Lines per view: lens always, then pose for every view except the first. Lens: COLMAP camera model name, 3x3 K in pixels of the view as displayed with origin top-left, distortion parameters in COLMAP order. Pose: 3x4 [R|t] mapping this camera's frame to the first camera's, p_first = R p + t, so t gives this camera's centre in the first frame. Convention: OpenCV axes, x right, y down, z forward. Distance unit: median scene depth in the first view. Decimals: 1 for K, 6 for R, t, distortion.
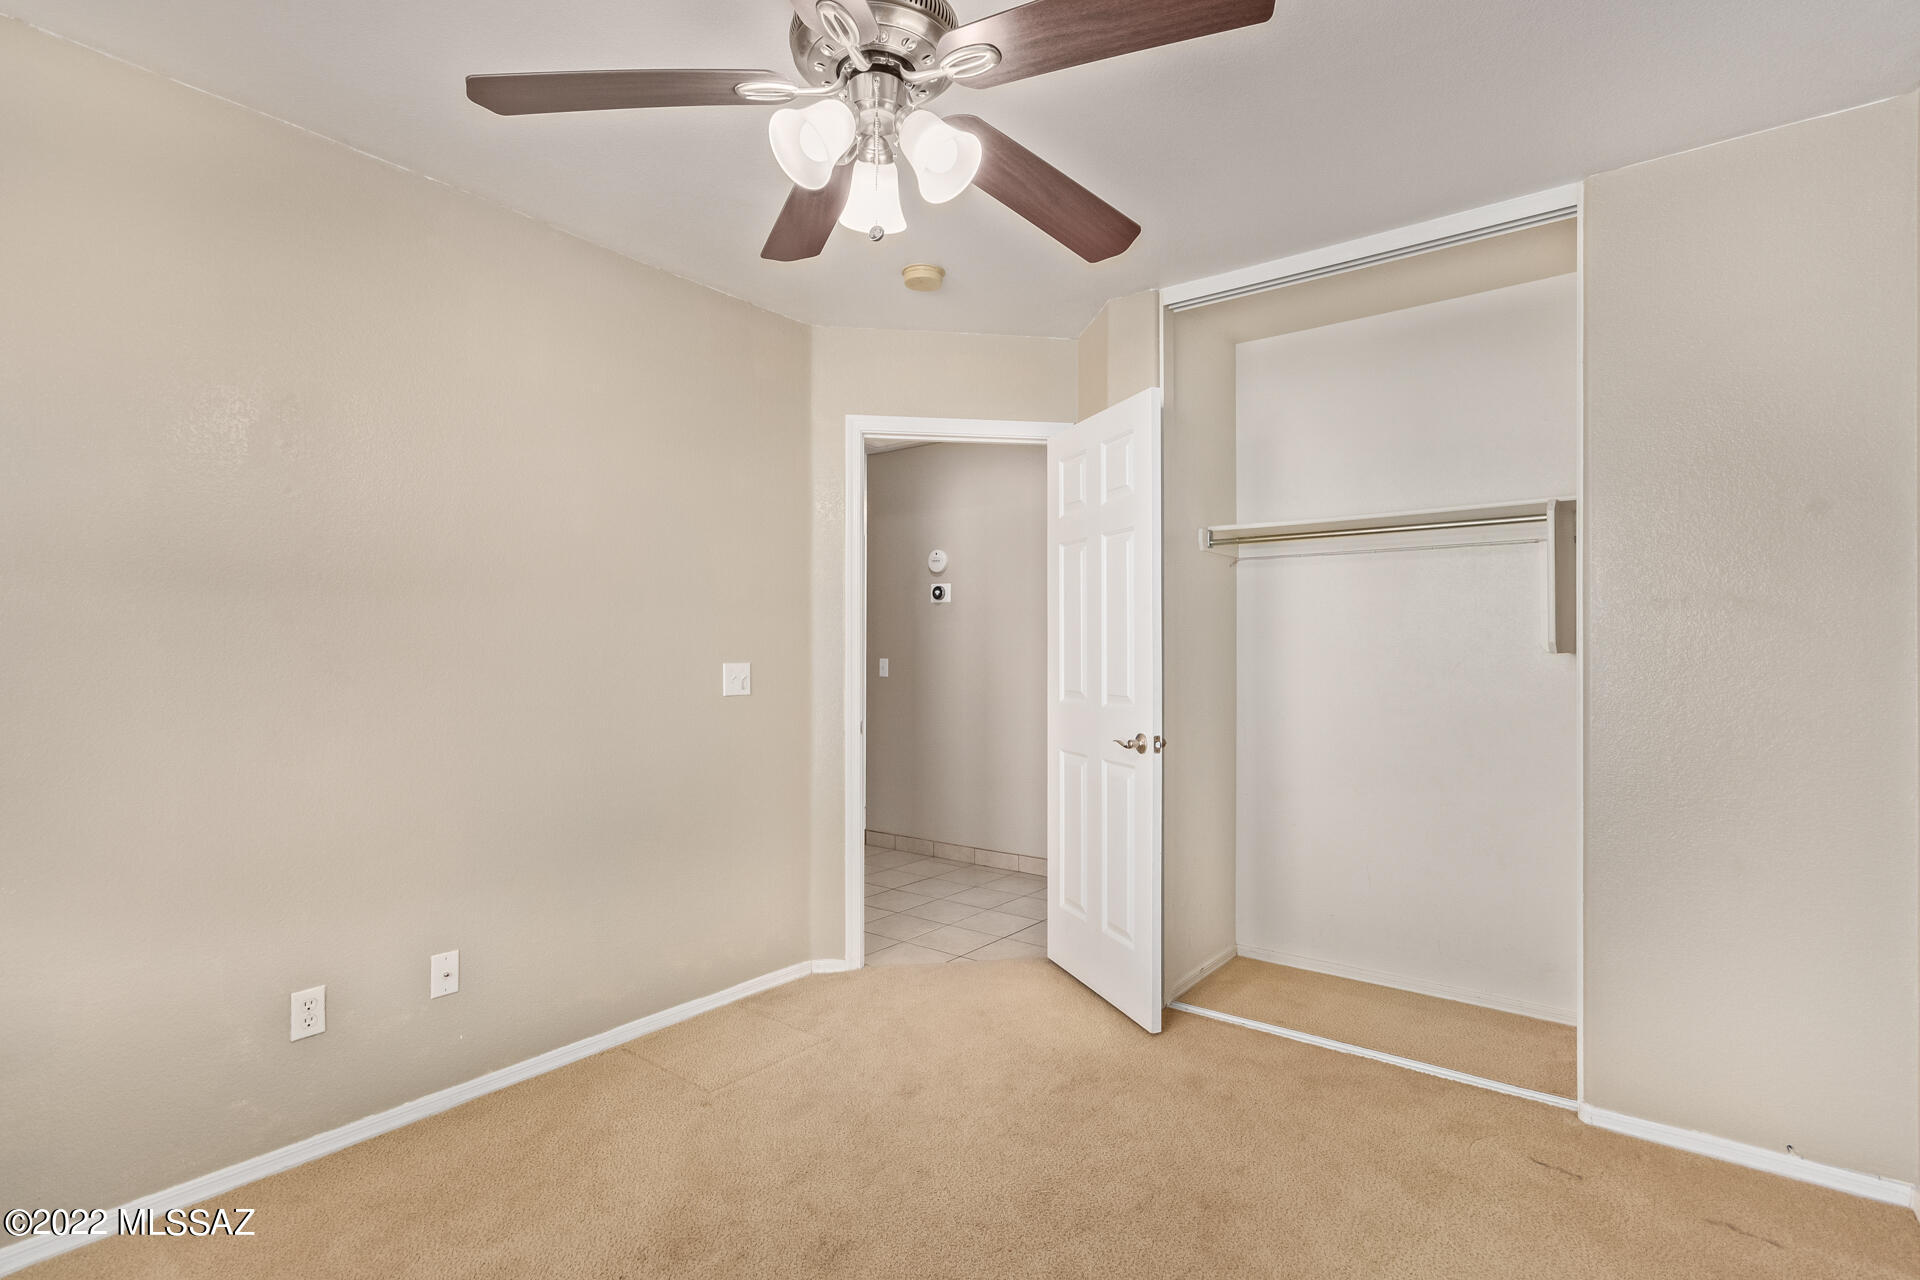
lens RADIAL K [[898.8, 0, 957.7], [0, 898.8, 644.1], [0, 0, 1]] dist [0.000540, 0.000040]
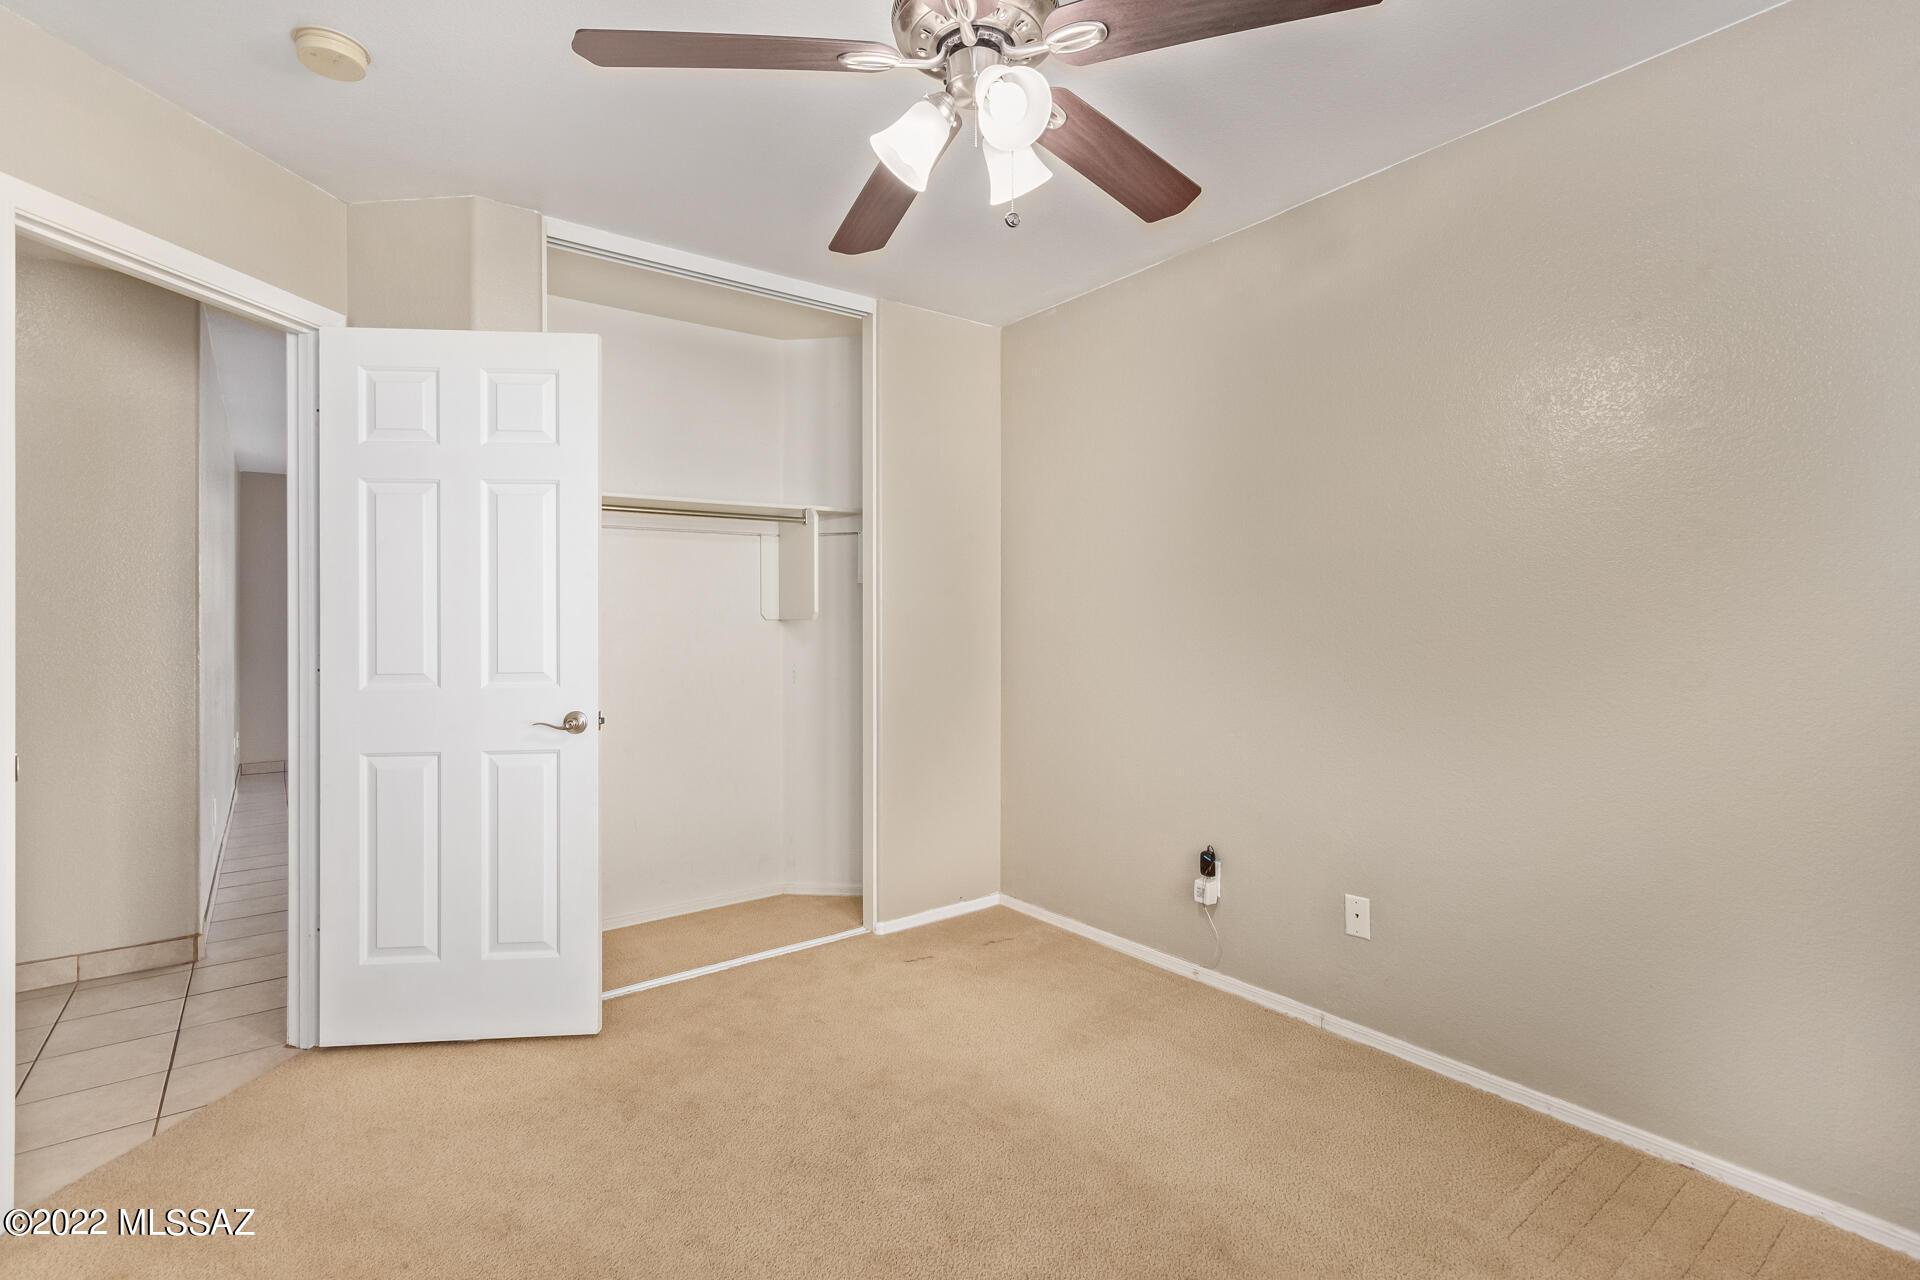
lens RADIAL K [[898.8, 0, 951.8], [0, 898.8, 626.1], [0, 0, 1]] dist [0.000540, 0.000040]
pose [[0.265959, -0.012743, 0.963900, -0.575513], [-0.001308, 0.999907, 0.013580, -0.000939], [-0.963983, -0.004873, 0.265918, 0.402252]]
